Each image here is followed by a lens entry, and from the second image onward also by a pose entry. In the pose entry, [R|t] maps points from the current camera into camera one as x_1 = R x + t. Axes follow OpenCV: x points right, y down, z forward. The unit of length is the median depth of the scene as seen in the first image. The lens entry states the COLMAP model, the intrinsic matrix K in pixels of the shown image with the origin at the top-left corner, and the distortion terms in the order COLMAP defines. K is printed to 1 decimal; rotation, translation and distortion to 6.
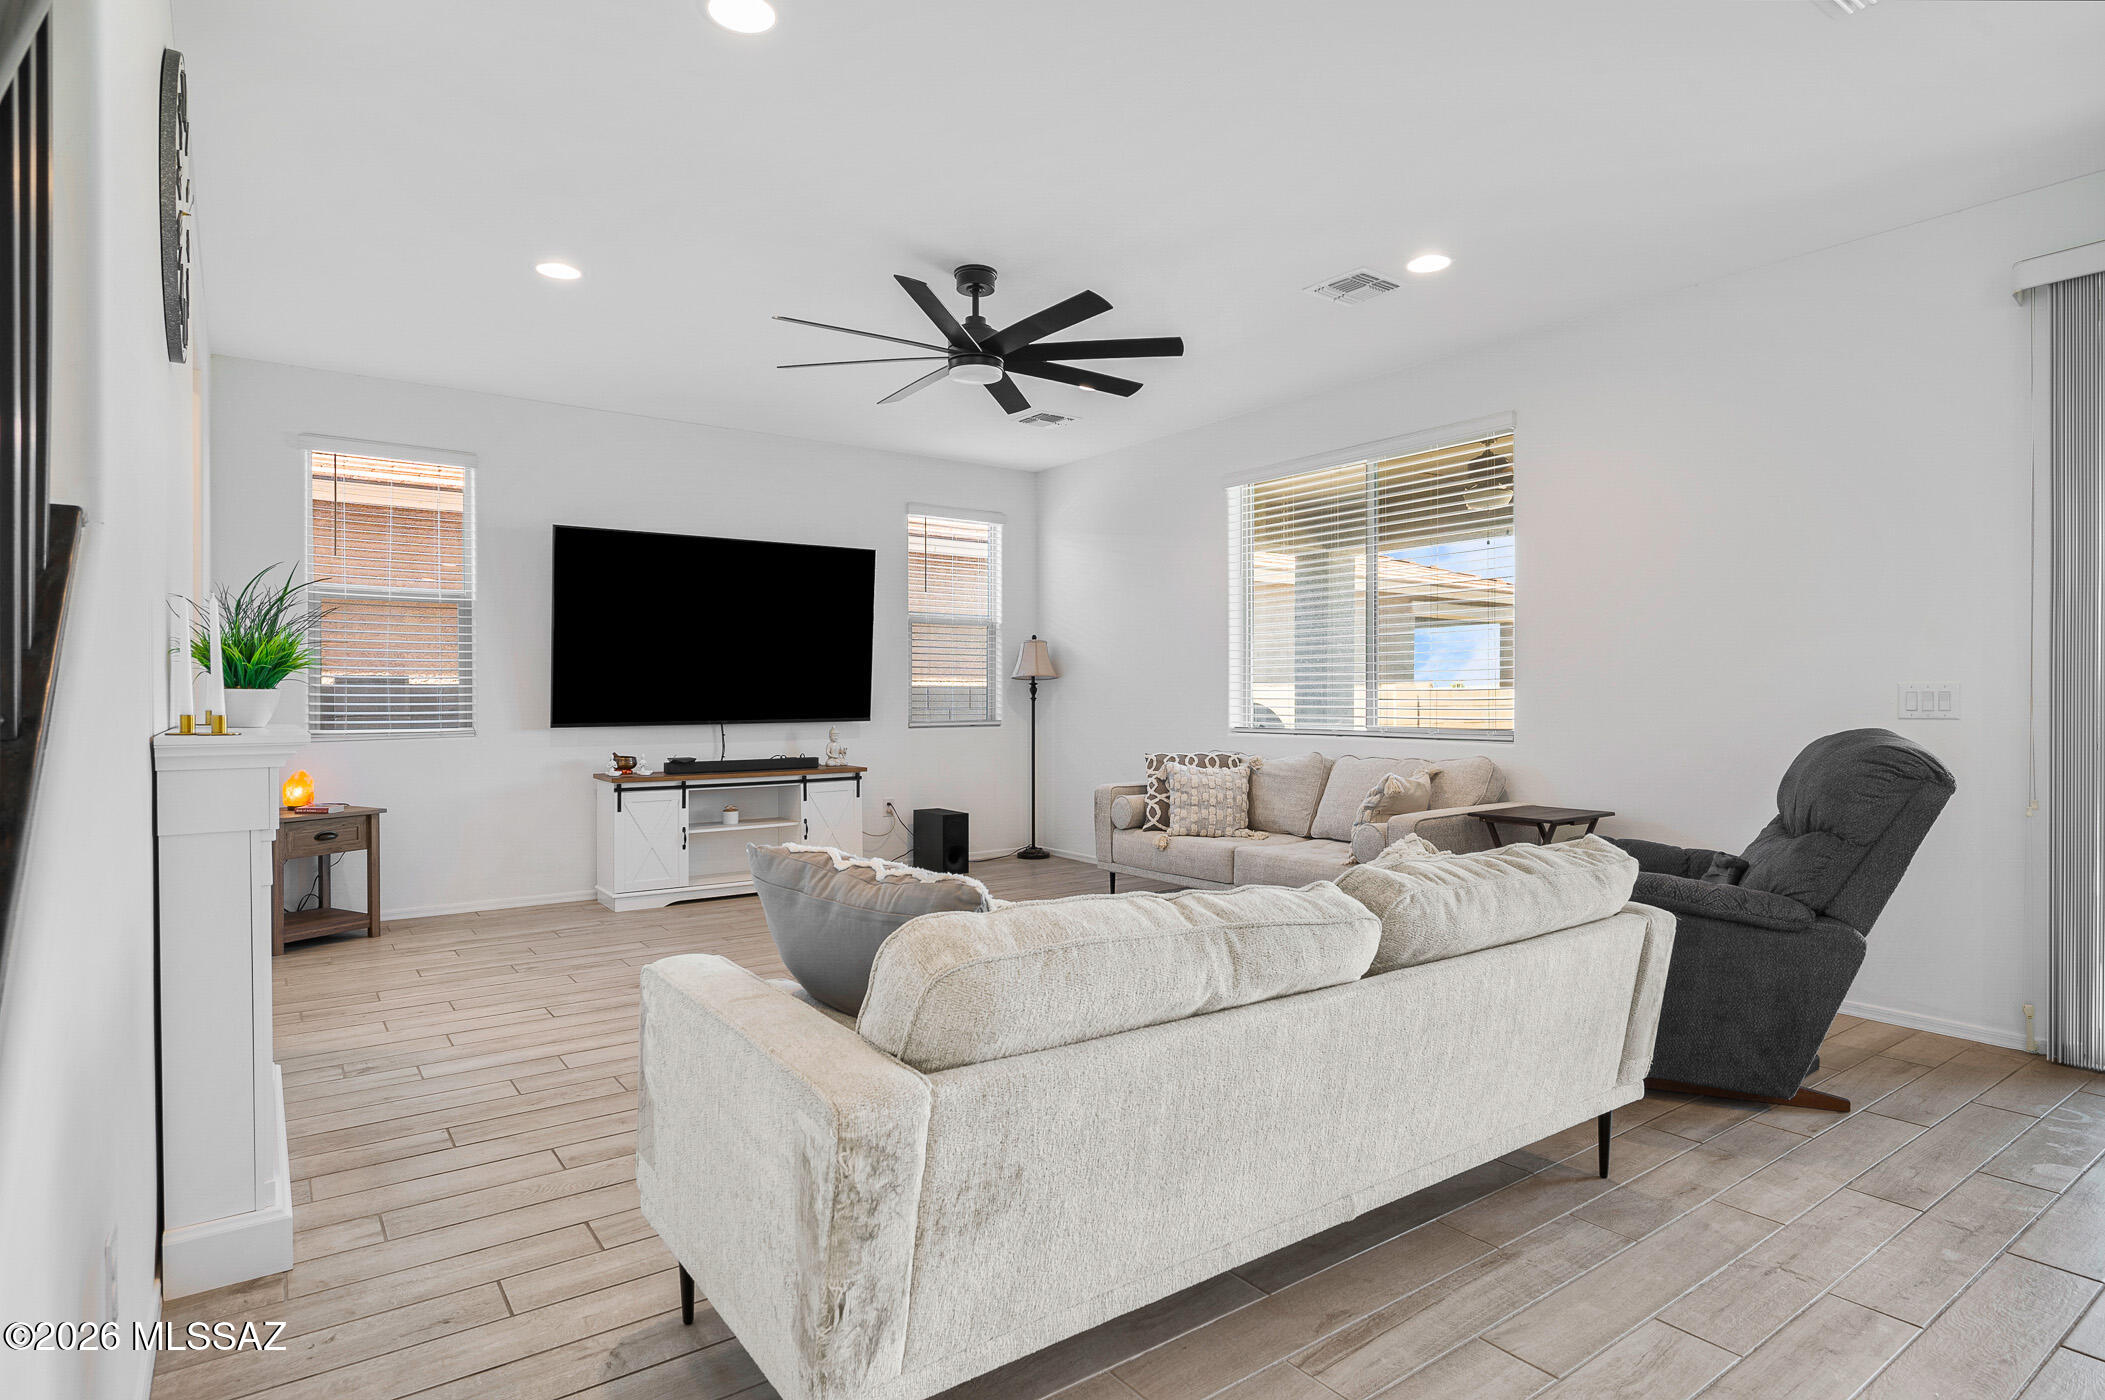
lens RADIAL K [[1098.2, 0, 1055.6], [0, 1098.2, 701.6], [0, 0, 1]] dist [0.017853, -0.001119]
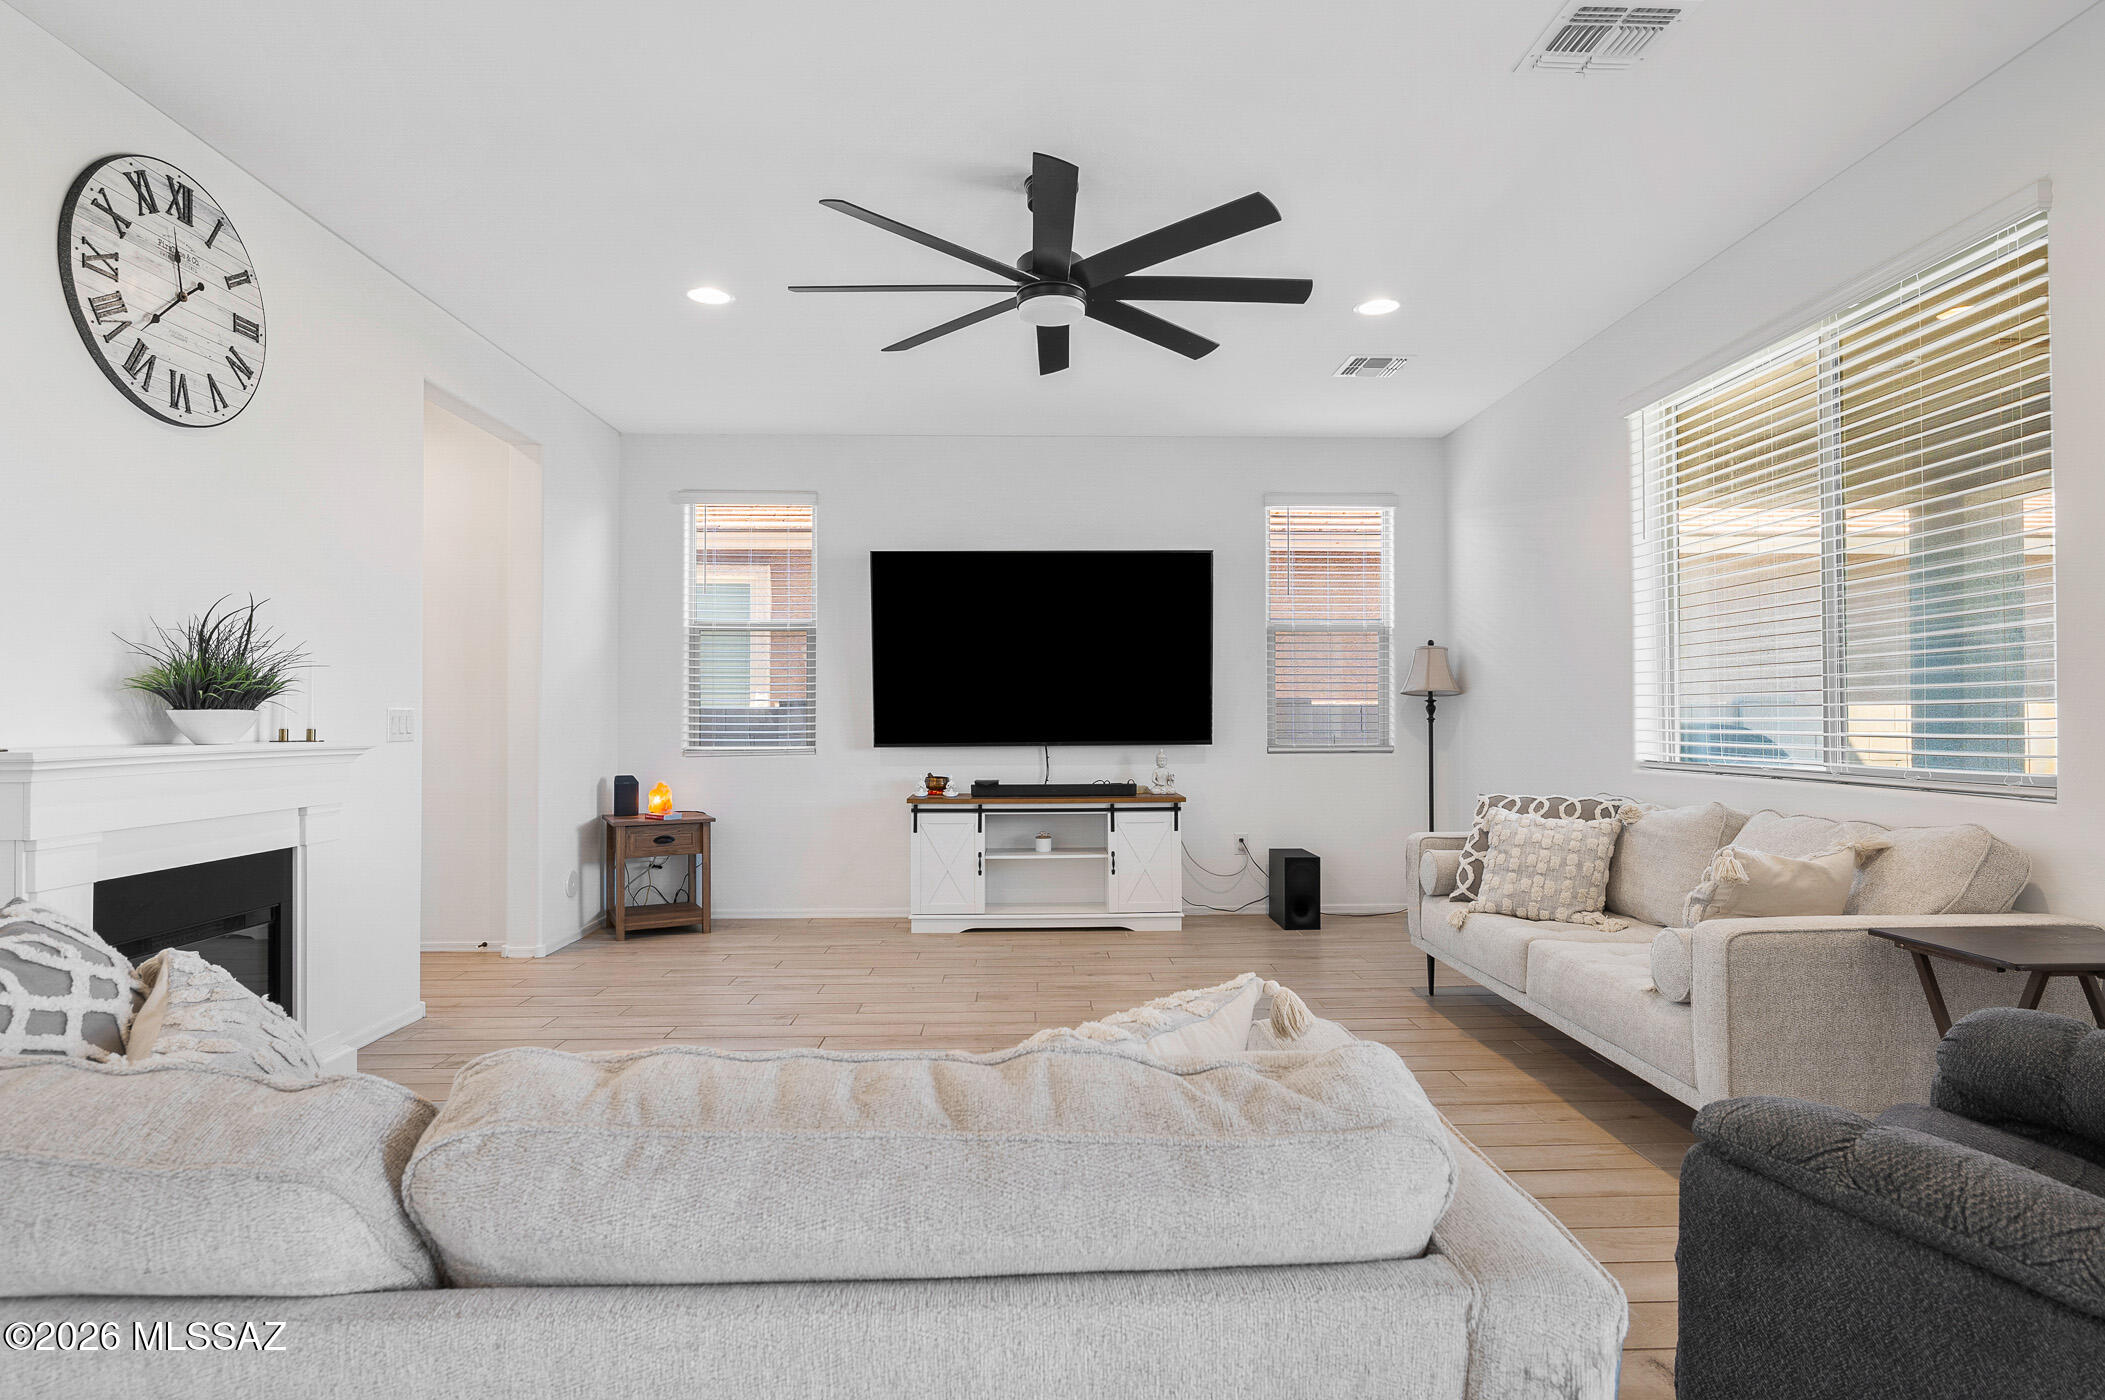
lens RADIAL K [[1098.2, 0, 1057.5], [0, 1098.2, 699.4], [0, 0, 1]] dist [0.017853, -0.001119]
pose [[0.833672, -0.009867, -0.552171, 0.252438], [-0.001721, 0.999789, -0.020463, -0.000373], [0.552257, 0.018010, 0.833479, 0.229884]]
